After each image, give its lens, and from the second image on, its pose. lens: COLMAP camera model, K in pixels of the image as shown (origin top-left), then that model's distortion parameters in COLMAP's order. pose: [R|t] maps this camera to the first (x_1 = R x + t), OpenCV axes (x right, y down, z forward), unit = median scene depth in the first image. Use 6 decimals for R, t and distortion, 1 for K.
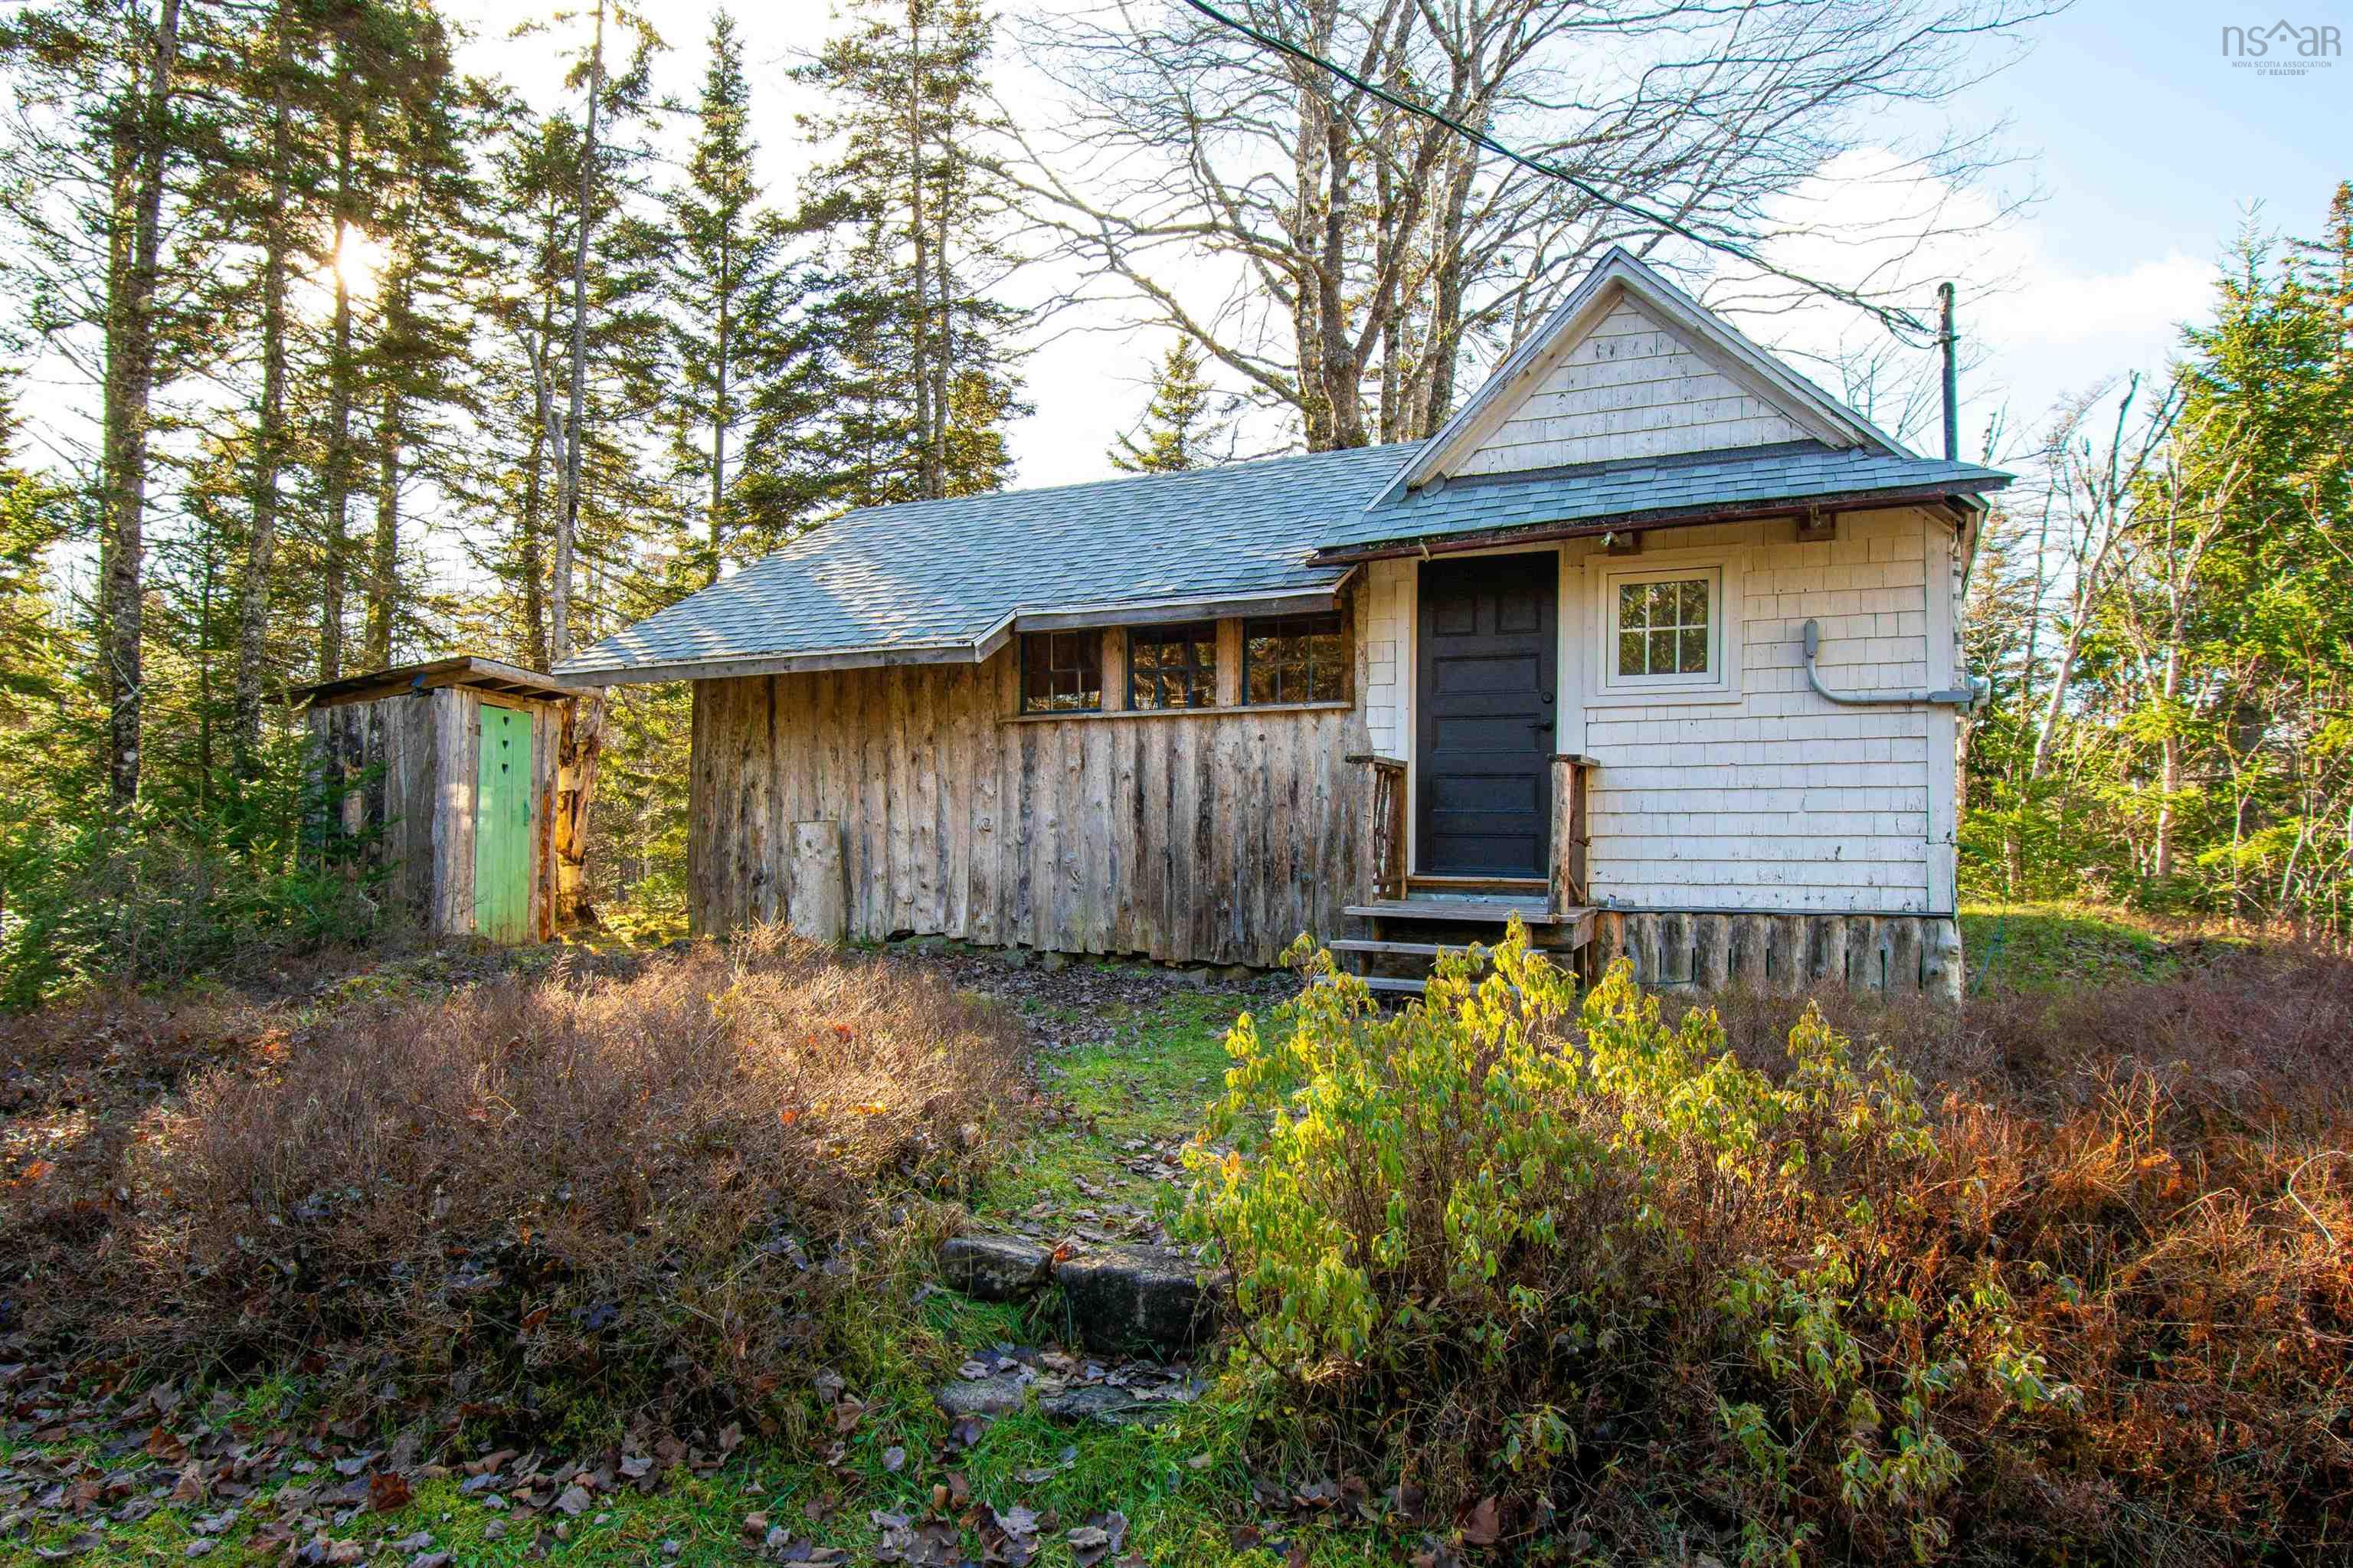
lens RADIAL K [[1312.9, 0, 1175.8], [0, 1312.9, 807.5], [0, 0, 1]] dist [-0.003604, -0.000340]
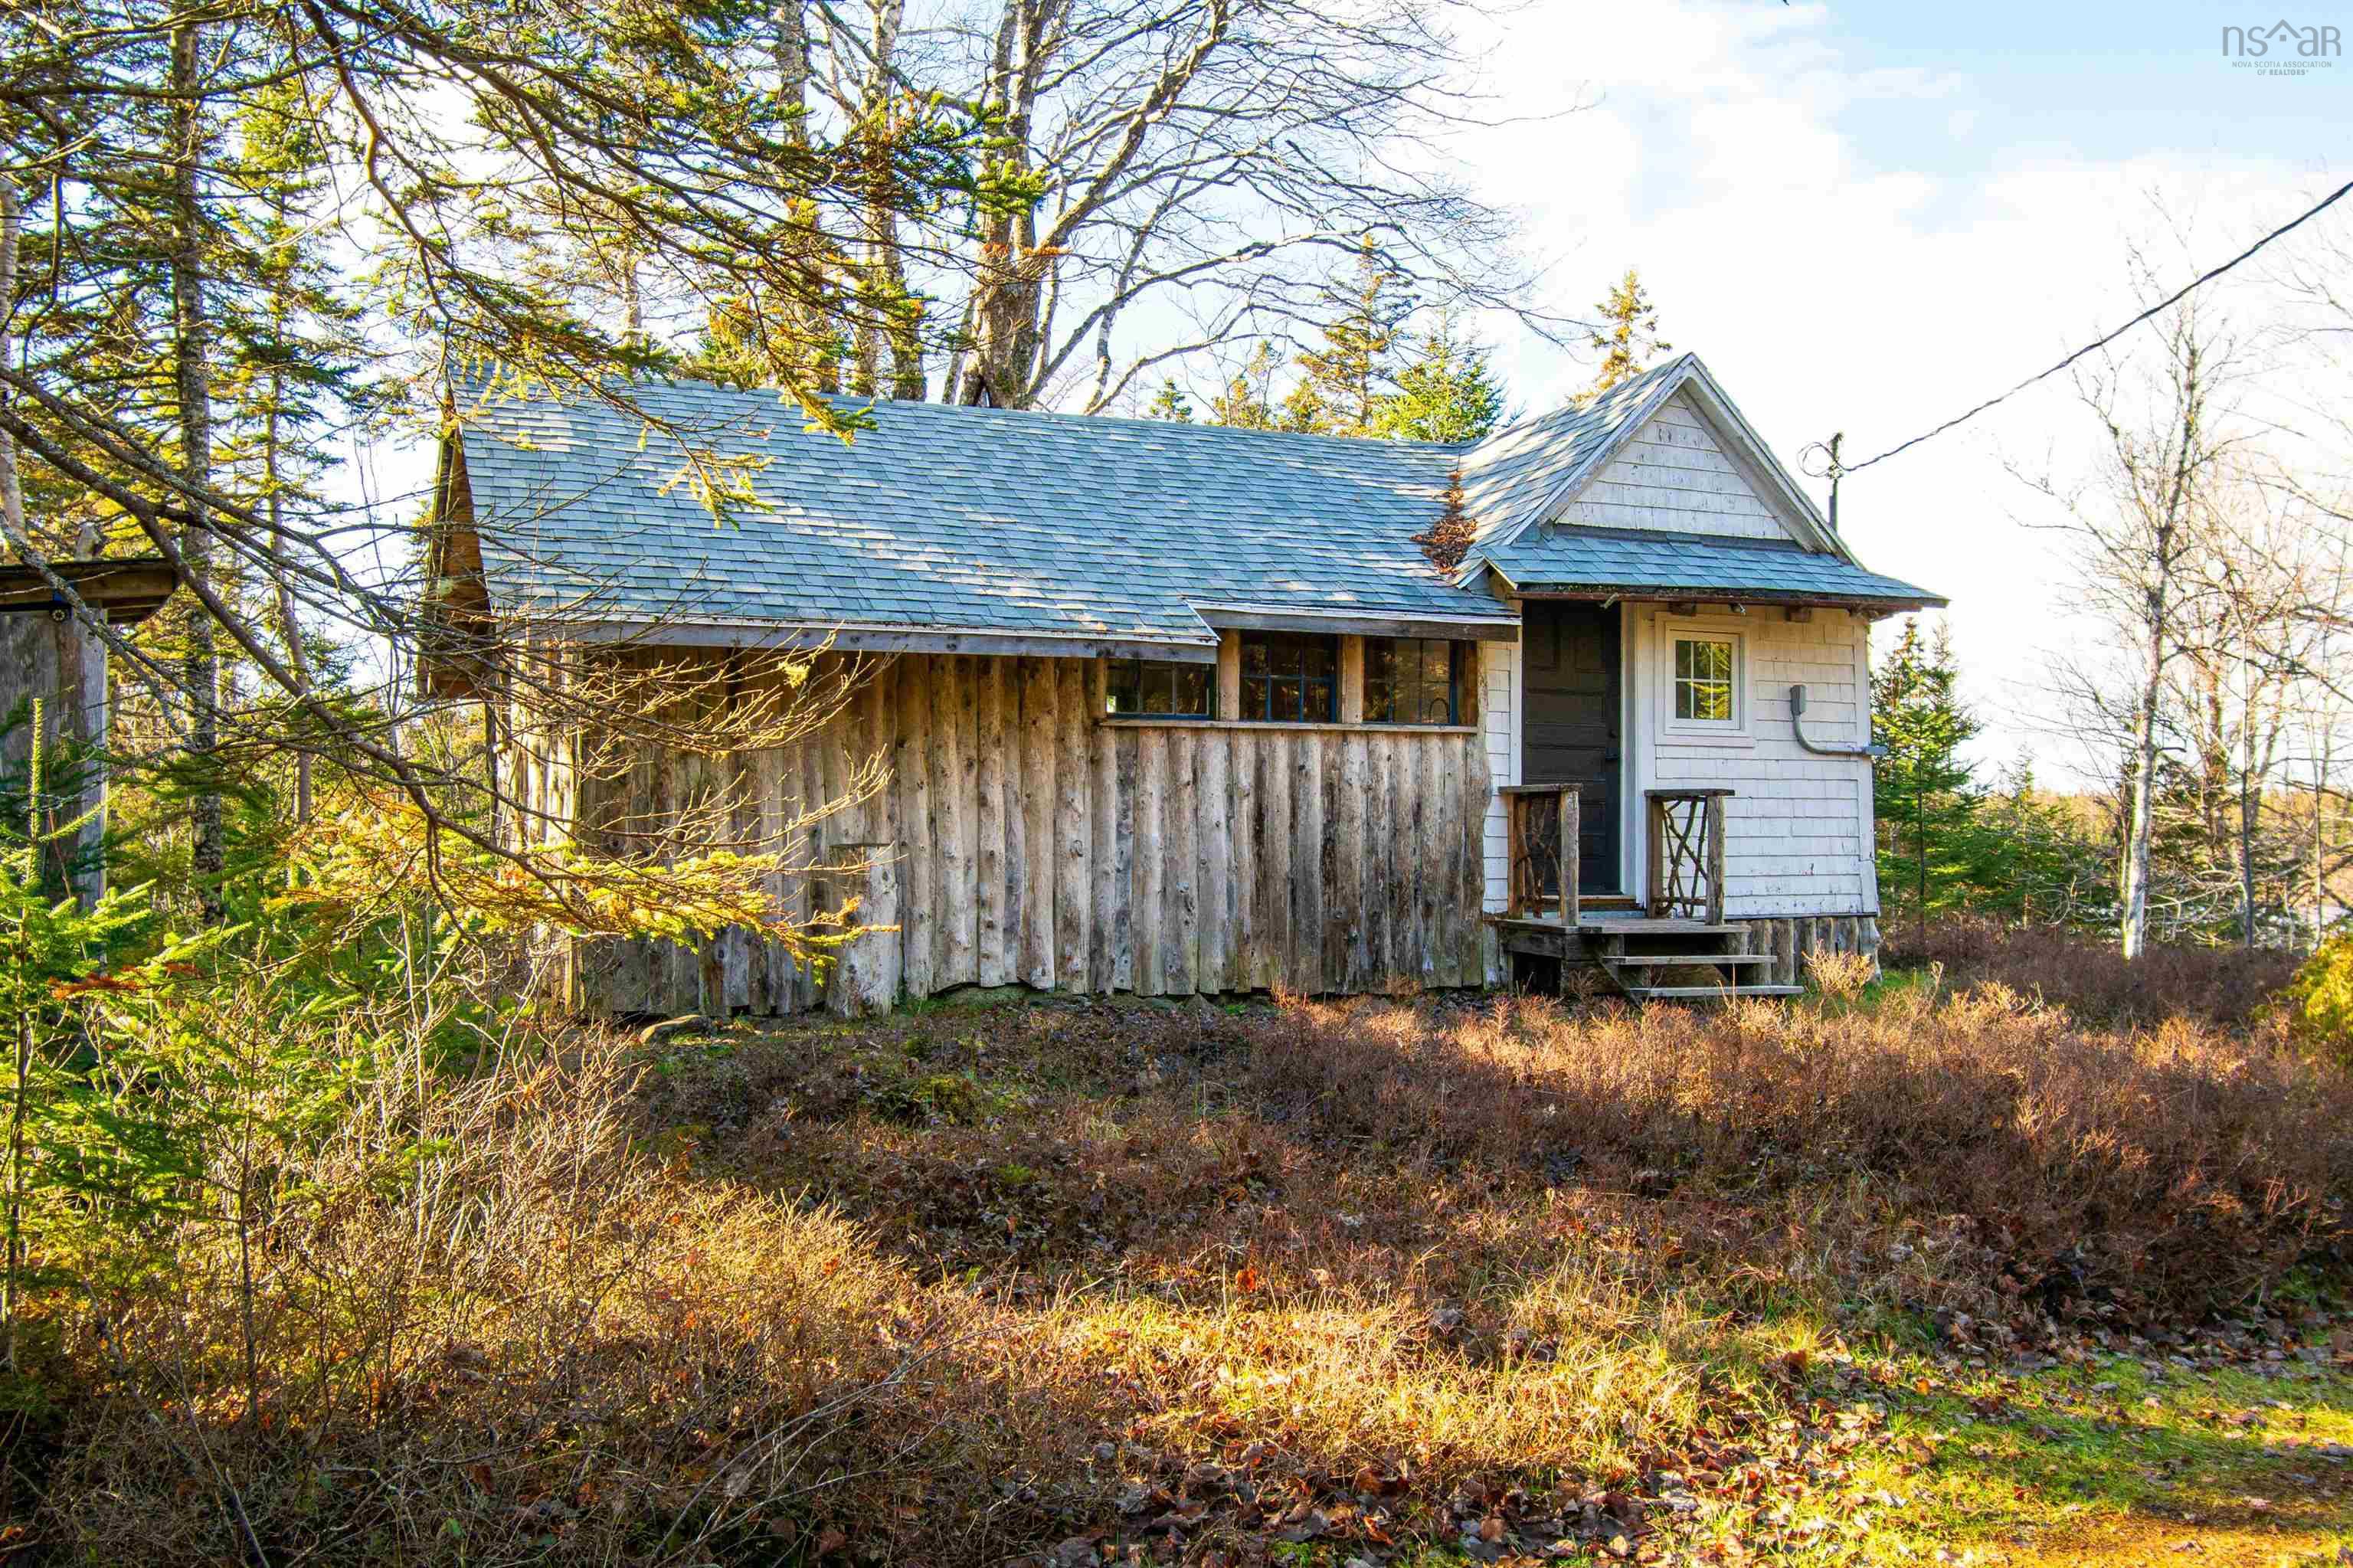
lens RADIAL K [[1798.6, 0, 1175.7], [0, 1798.6, 776.2], [0, 0, 1]] dist [0.009334, 0.000998]
pose [[0.704065, 0.019706, 0.709862, -0.978799], [-0.013973, 0.999806, -0.013896, -0.018622], [-0.709998, -0.000135, 0.704204, 0.171471]]
